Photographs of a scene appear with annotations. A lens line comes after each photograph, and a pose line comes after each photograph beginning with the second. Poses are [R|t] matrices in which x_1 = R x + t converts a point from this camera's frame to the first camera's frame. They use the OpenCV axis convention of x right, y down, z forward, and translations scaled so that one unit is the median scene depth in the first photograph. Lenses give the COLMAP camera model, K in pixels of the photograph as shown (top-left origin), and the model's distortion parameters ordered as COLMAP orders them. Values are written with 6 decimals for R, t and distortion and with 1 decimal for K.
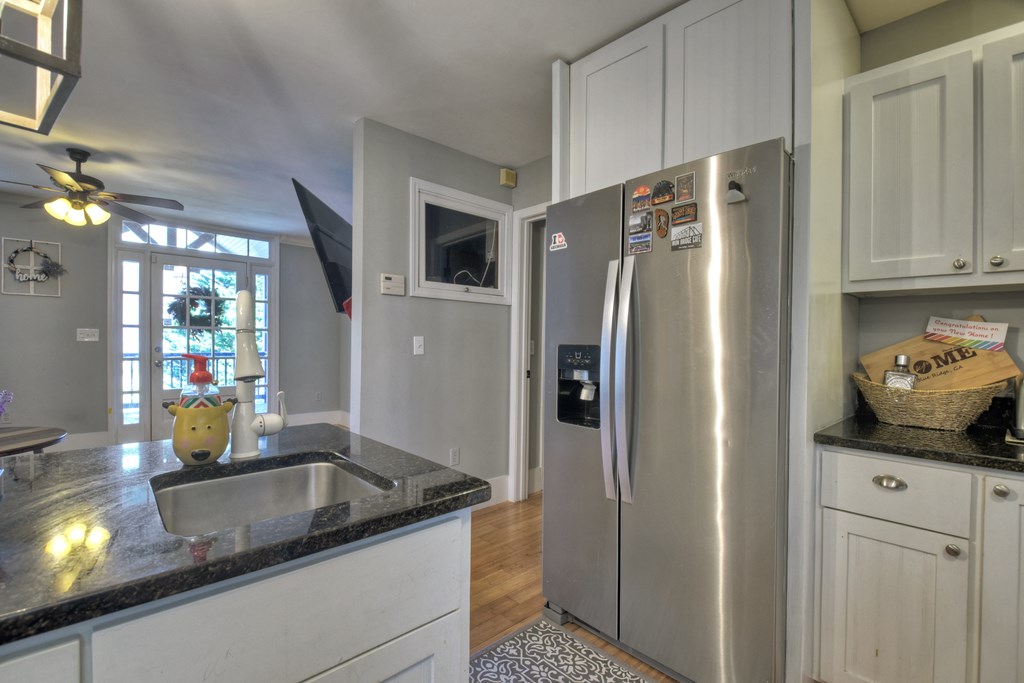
lens RADIAL K [[458.8, 0, 506.1], [0, 458.8, 349.9], [0, 0, 1]] dist [0.000109, -0.013750]
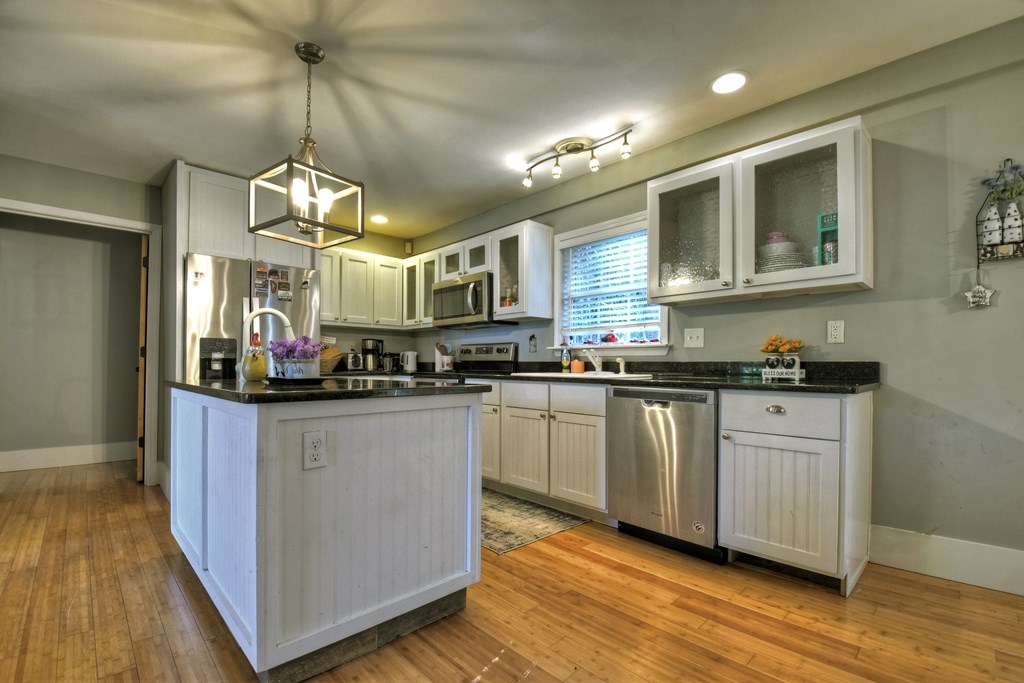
lens RADIAL K [[461.2, 0, 488.9], [0, 461.2, 361.3], [0, 0, 1]] dist [0.001276, -0.008283]
pose [[0.014458, -0.000676, 0.999895, -2.013057], [0.007258, 0.999973, 0.000571, 0.107715], [-0.999869, 0.007249, 0.014463, -0.117790]]
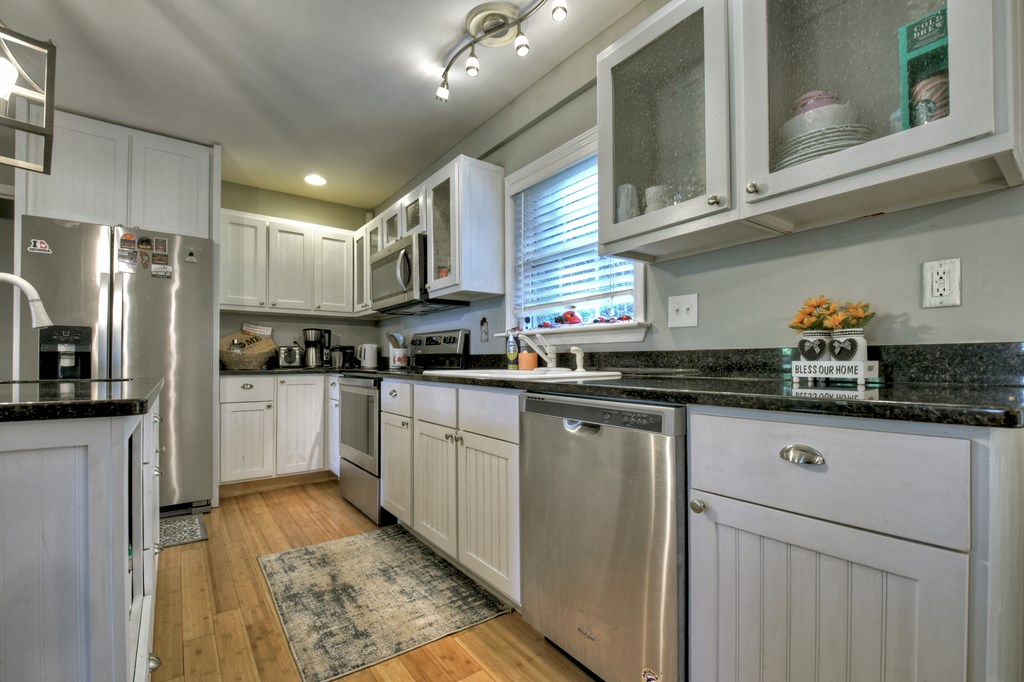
lens RADIAL K [[458.8, 0, 506.1], [0, 458.8, 349.4], [0, 0, 1]] dist [0.000109, -0.013750]
pose [[0.112508, 0.018334, 0.993482, -1.295700], [0.012714, 0.999721, -0.019889, 0.129929], [-0.993570, 0.014869, 0.112243, -0.612699]]
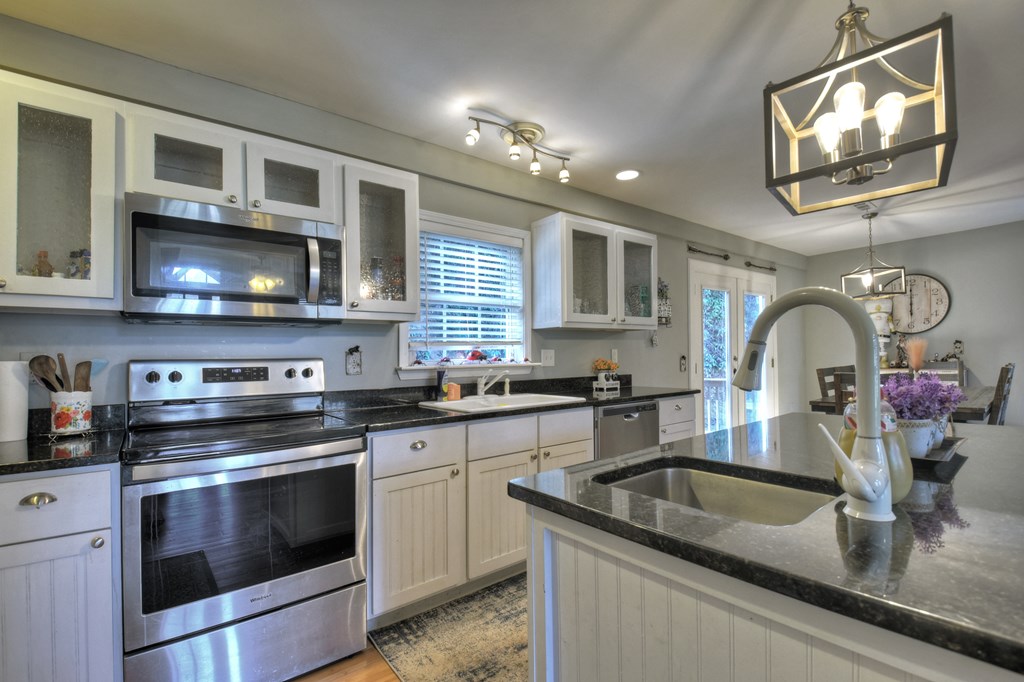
lens RADIAL K [[458.8, 0, 506.1], [0, 458.8, 349.4], [0, 0, 1]] dist [0.000109, -0.013750]
pose [[-0.998167, 0.009244, 0.059812, -0.069216], [0.009253, 0.999957, -0.000139, -0.020019], [-0.059811, 0.000415, -0.998210, 1.210232]]
